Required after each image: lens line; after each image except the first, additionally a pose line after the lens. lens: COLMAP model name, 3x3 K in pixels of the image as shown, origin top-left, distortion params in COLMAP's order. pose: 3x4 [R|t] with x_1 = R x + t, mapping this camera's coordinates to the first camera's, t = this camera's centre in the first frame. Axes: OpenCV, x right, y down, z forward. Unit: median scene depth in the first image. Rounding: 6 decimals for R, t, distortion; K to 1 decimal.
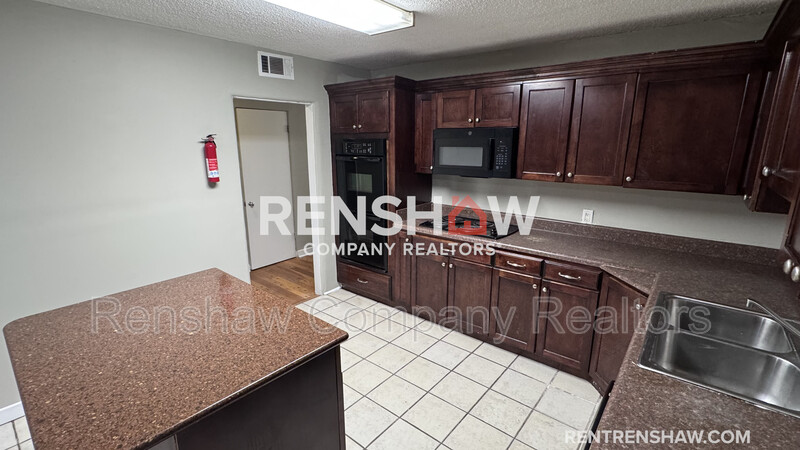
lens RADIAL K [[367.0, 0, 400.0], [0, 367.0, 225.0], [0, 0, 1]] dist [0.002301, 0.000668]
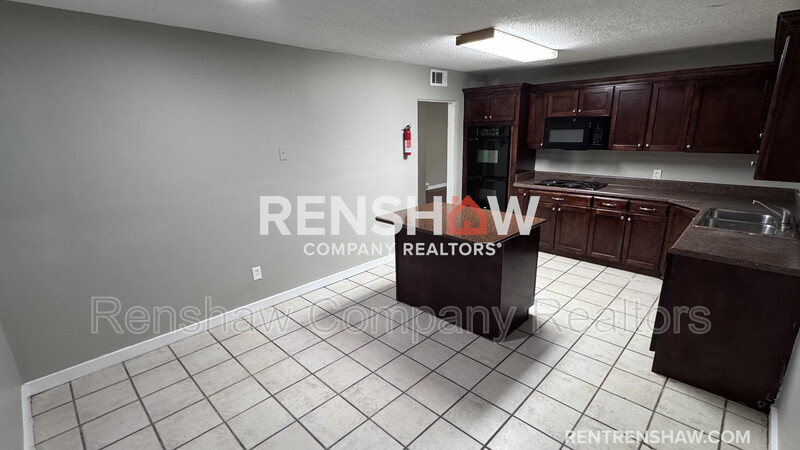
lens RADIAL K [[367.0, 0, 400.0], [0, 367.0, 225.0], [0, 0, 1]] dist [0.002301, 0.000668]
pose [[0.996161, -0.000120, -0.087537, -0.397124], [0.002846, 0.999515, 0.031019, 0.132650], [0.087490, -0.031149, 0.995678, -0.579917]]
